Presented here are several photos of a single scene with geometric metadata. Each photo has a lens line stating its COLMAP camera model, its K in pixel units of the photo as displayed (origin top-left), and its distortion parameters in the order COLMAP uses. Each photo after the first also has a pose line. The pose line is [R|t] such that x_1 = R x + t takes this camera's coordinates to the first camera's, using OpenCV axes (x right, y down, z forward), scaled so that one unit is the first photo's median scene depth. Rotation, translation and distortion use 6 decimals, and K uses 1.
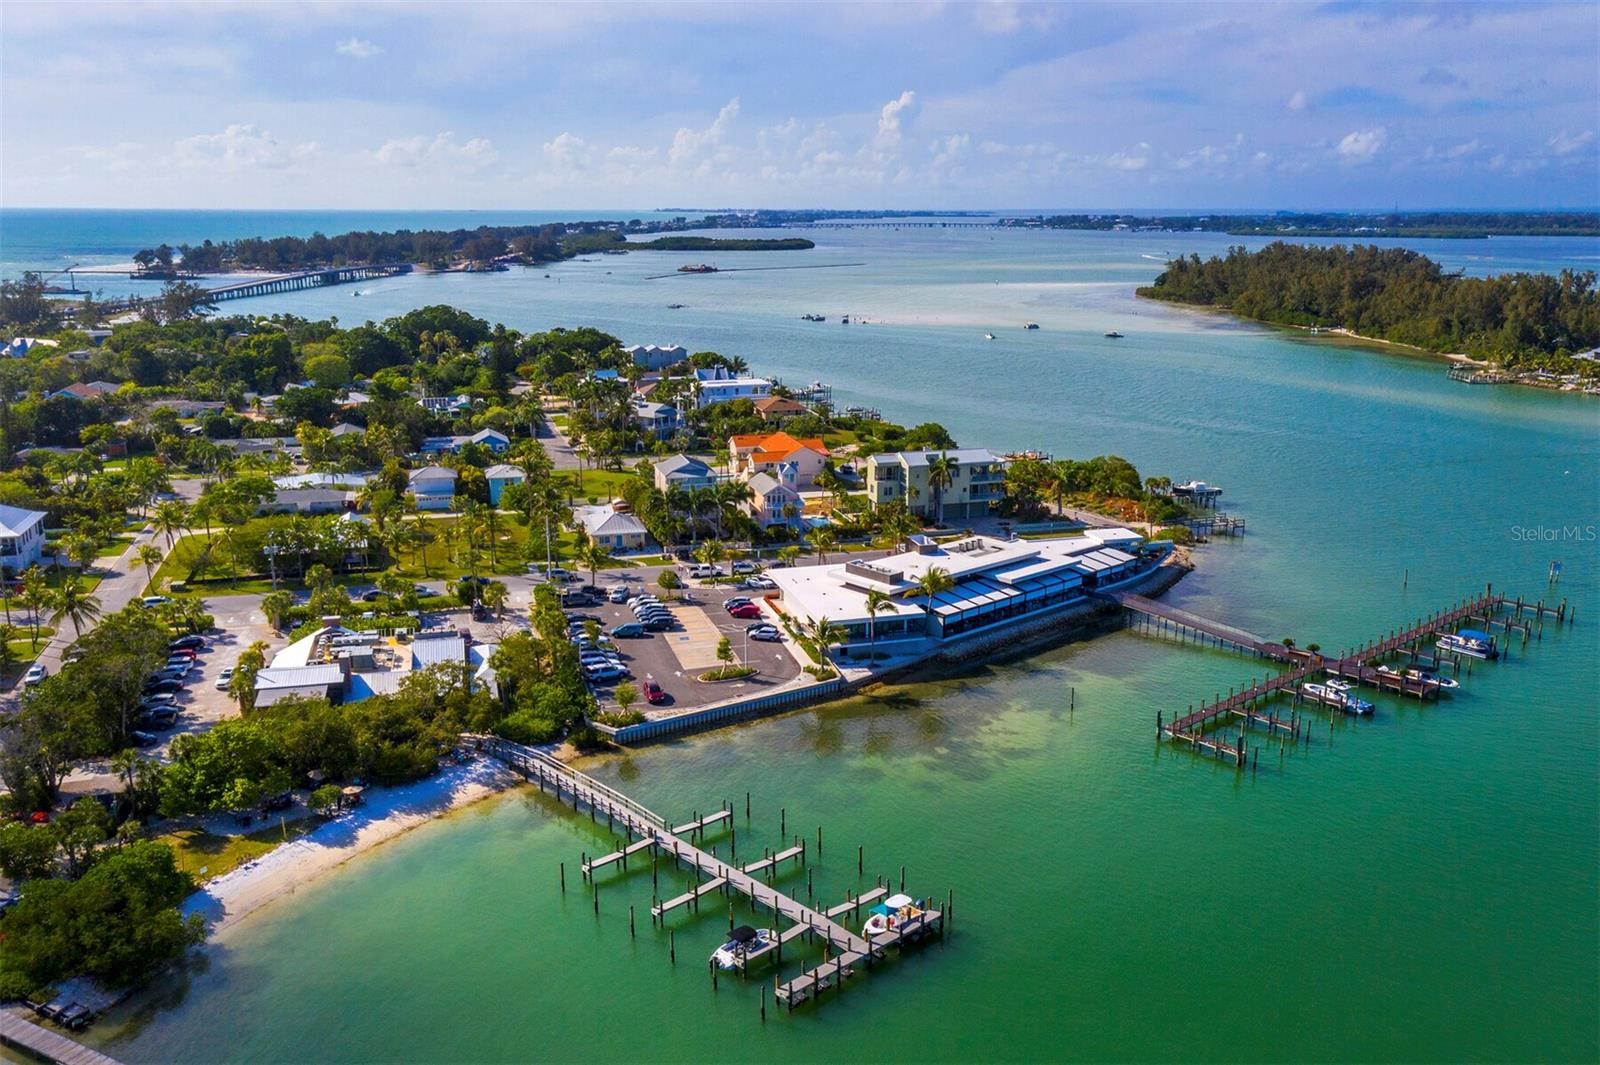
lens RADIAL K [[1309.6, 0, 800.0], [0, 1309.6, 532.5], [0, 0, 1]] dist [-0.007414, 0.005056]
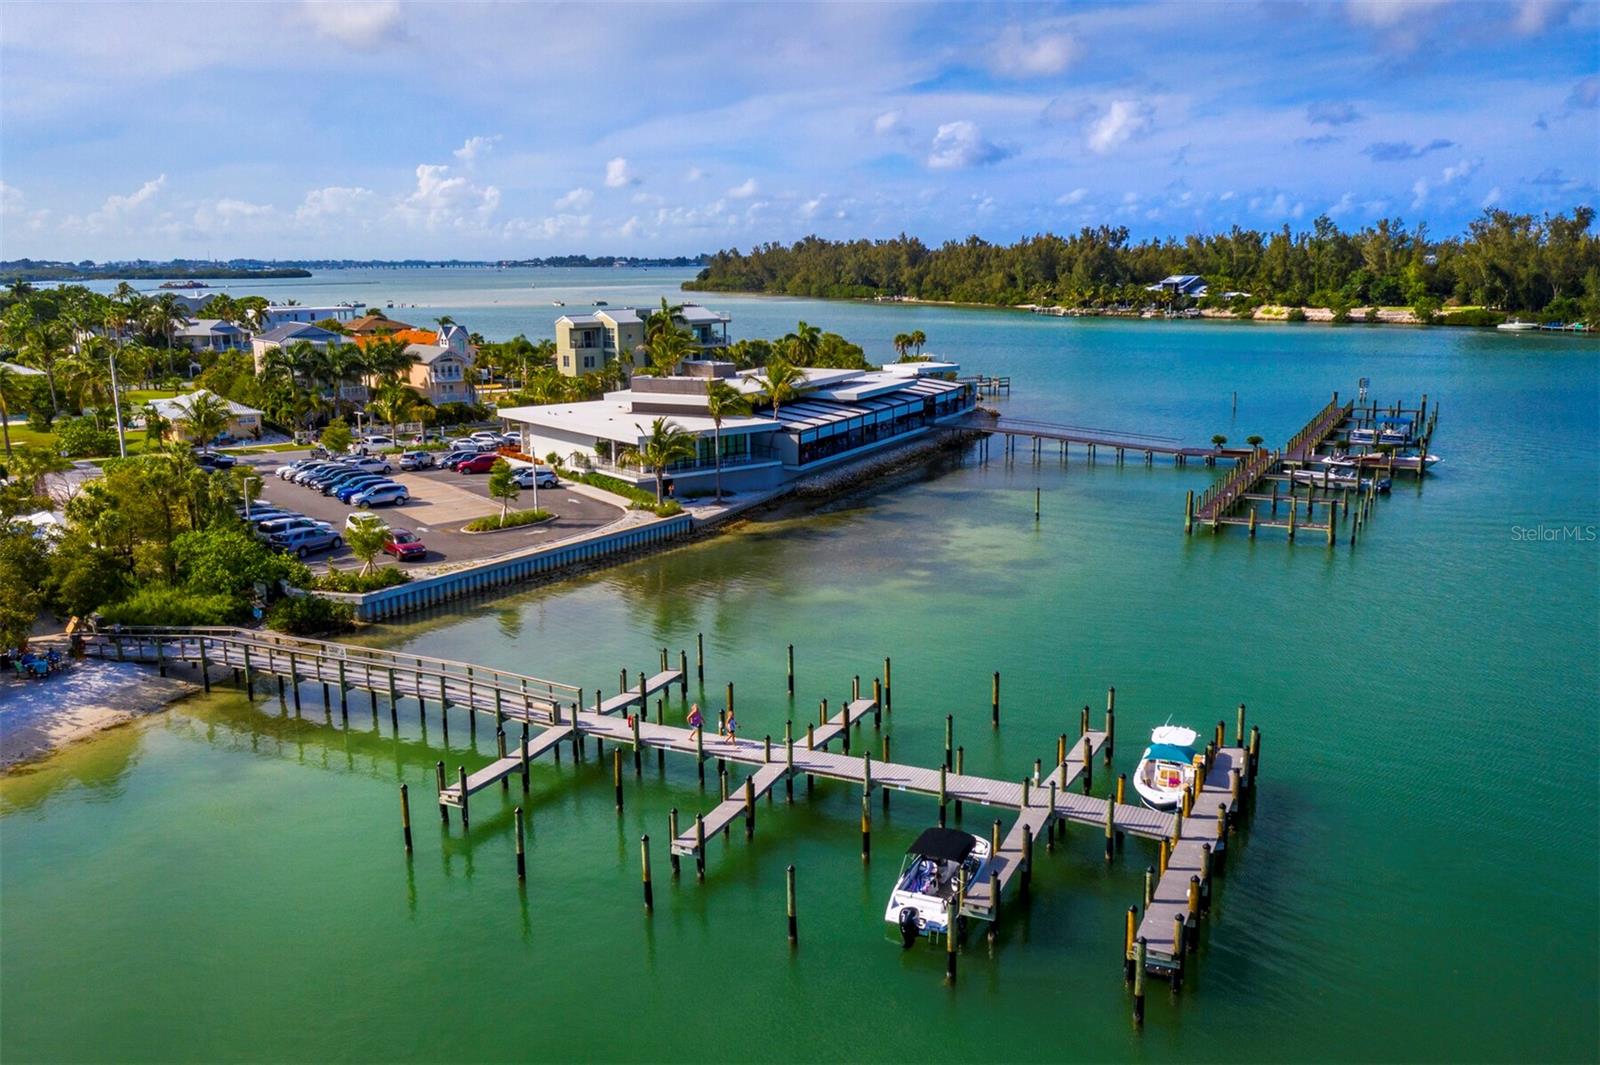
lens RADIAL K [[1309.6, 0, 800.0], [0, 1309.6, 532.5], [0, 0, 1]] dist [-0.007414, 0.005056]
pose [[0.932825, -0.087000, 0.349669, -0.122139], [0.096796, 0.995248, -0.010601, 0.114586], [-0.347085, 0.043735, 0.936813, 0.342984]]
